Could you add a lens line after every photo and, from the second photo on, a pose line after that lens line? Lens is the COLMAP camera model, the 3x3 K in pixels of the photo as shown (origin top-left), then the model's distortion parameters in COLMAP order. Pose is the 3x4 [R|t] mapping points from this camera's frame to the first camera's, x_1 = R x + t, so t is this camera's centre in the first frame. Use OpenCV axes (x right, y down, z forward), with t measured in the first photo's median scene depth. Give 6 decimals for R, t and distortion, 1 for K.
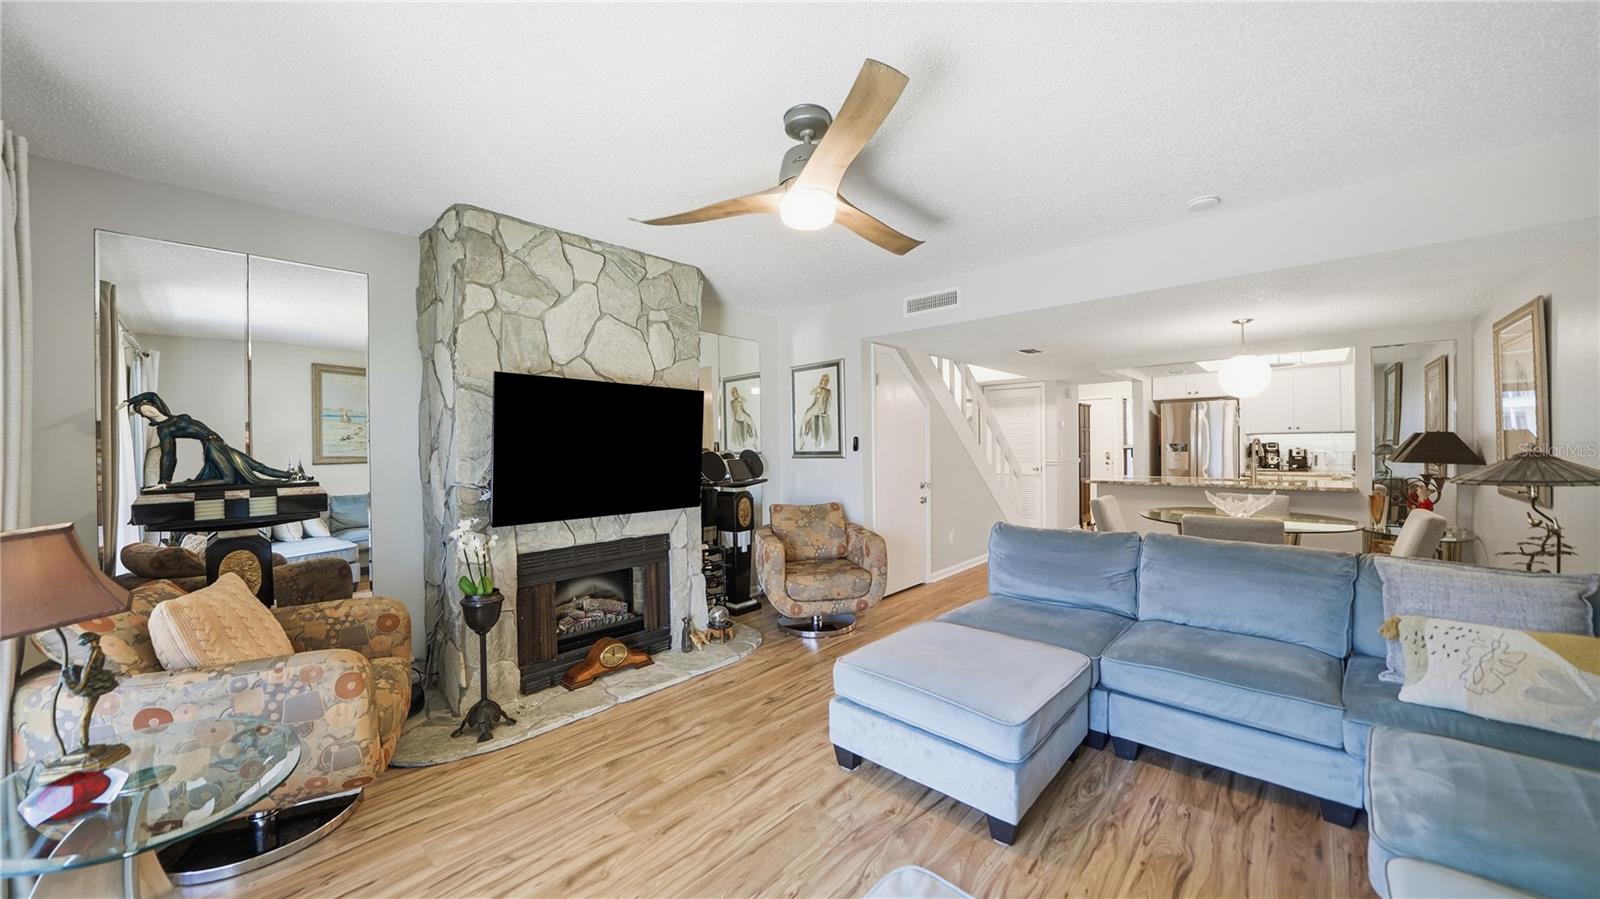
lens RADIAL K [[563.3, 0, 784.3], [0, 563.3, 458.6], [0, 0, 1]] dist [-0.026150, 0.002220]
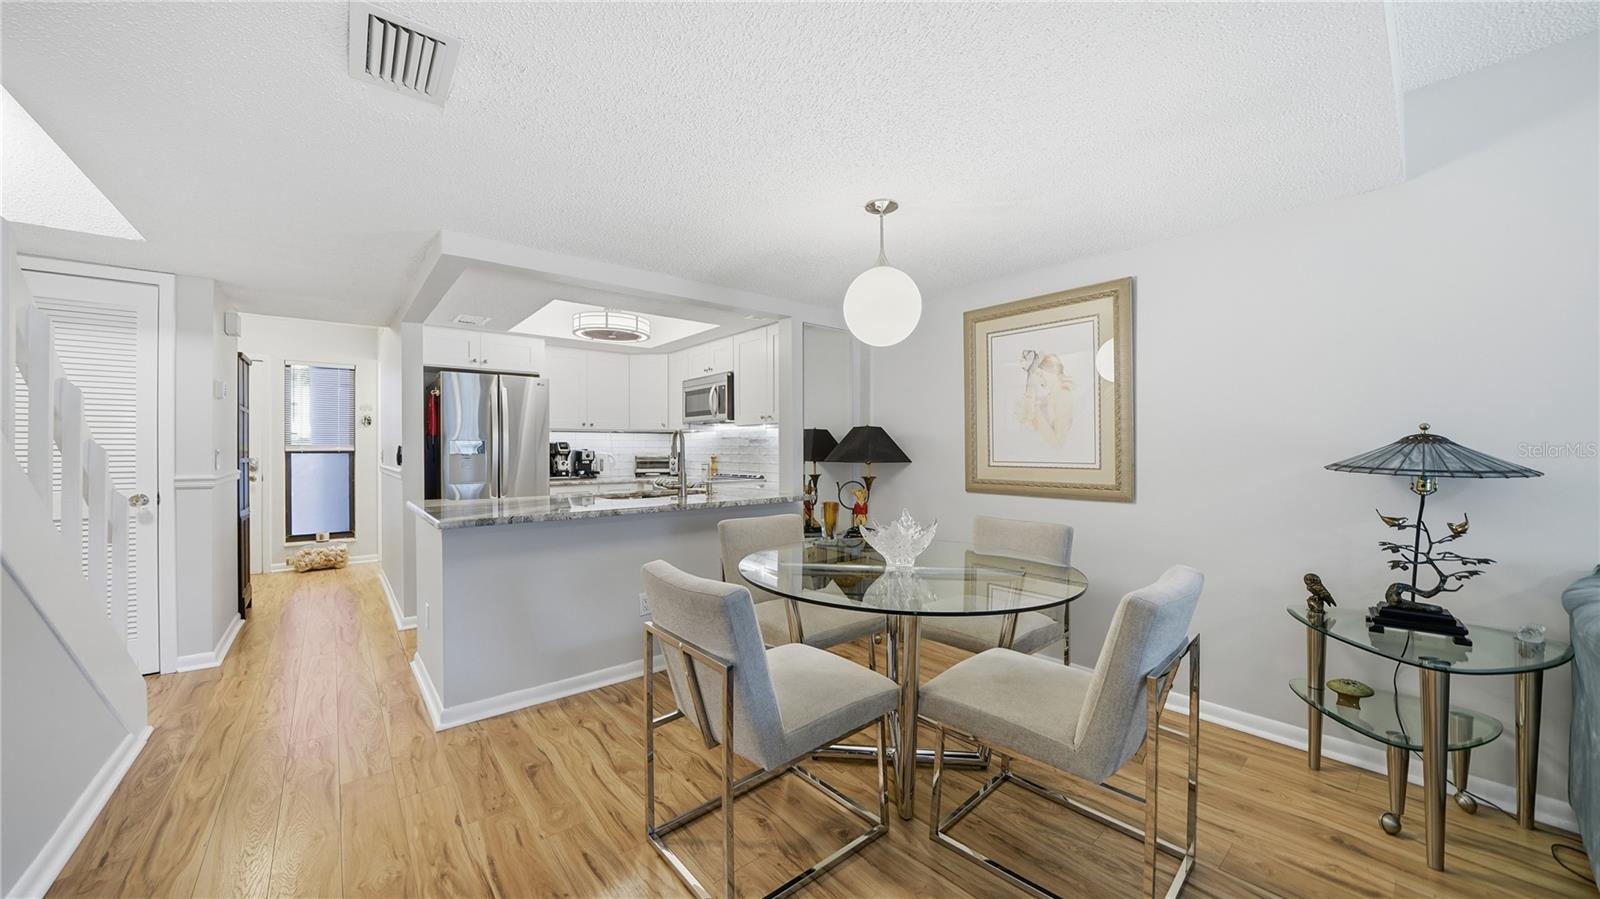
lens RADIAL K [[563.3, 0, 803.0], [0, 563.3, 444.7], [0, 0, 1]] dist [-0.026150, 0.002220]
pose [[0.110596, 0.021252, 0.993638, 0.301135], [0.022929, 0.999451, -0.023929, 0.001317], [-0.993601, 0.025430, 0.110048, 1.155108]]
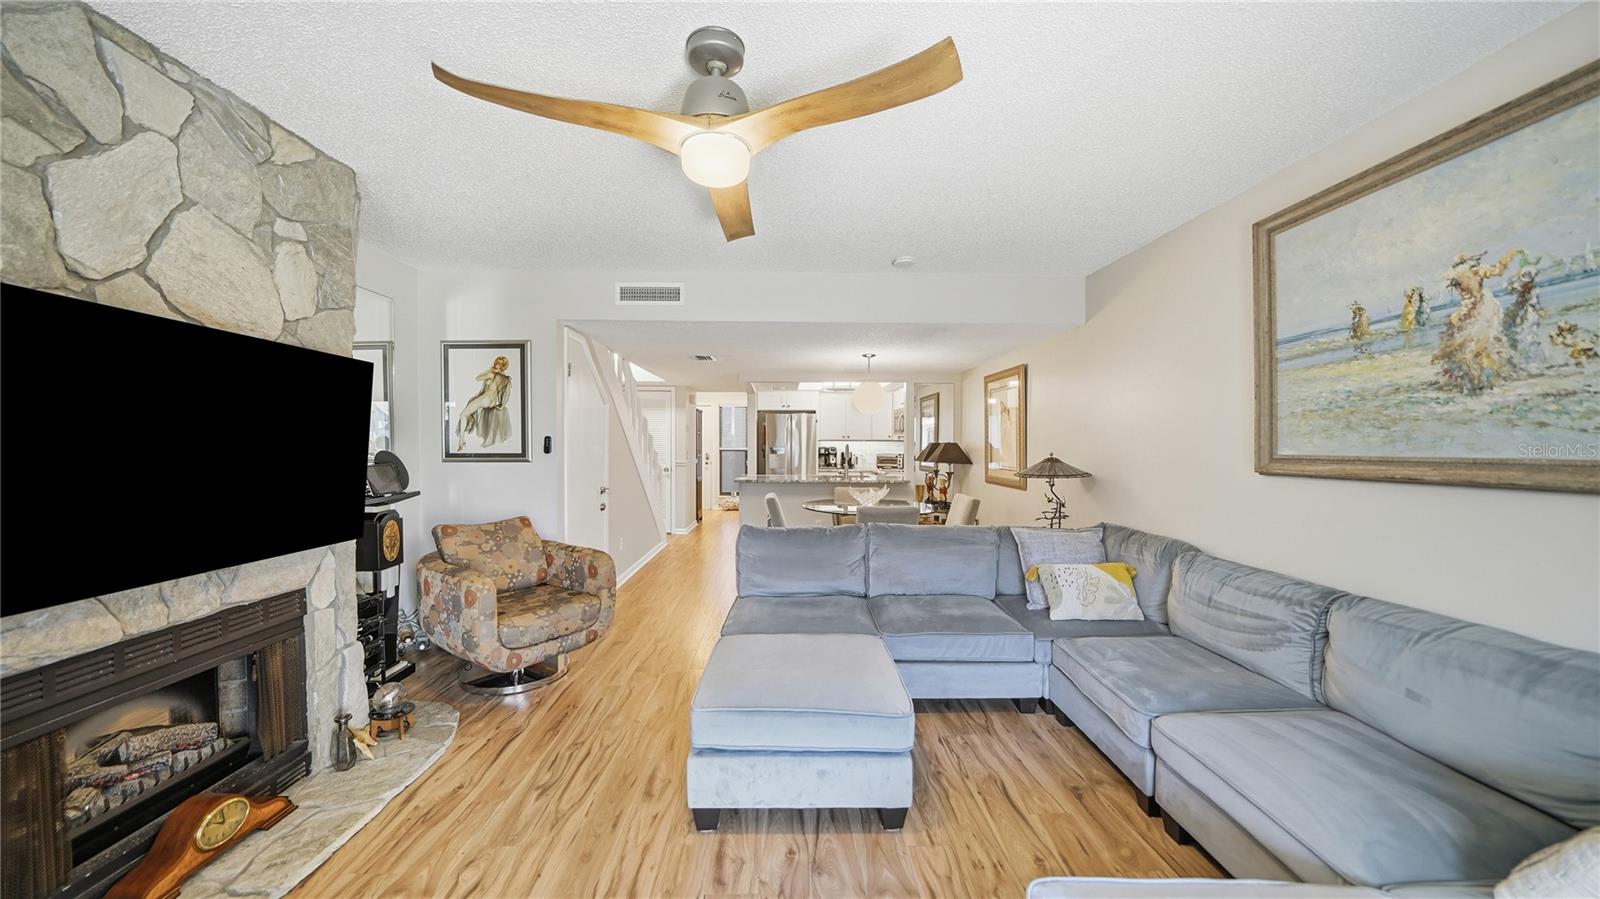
lens RADIAL K [[563.3, 0, 794.3], [0, 563.3, 458.1], [0, 0, 1]] dist [-0.026150, 0.002220]
pose [[0.710108, -0.002218, 0.704089, -0.263342], [0.001815, 0.999997, 0.001320, -0.009153], [-0.704090, 0.000341, 0.710110, 0.205179]]
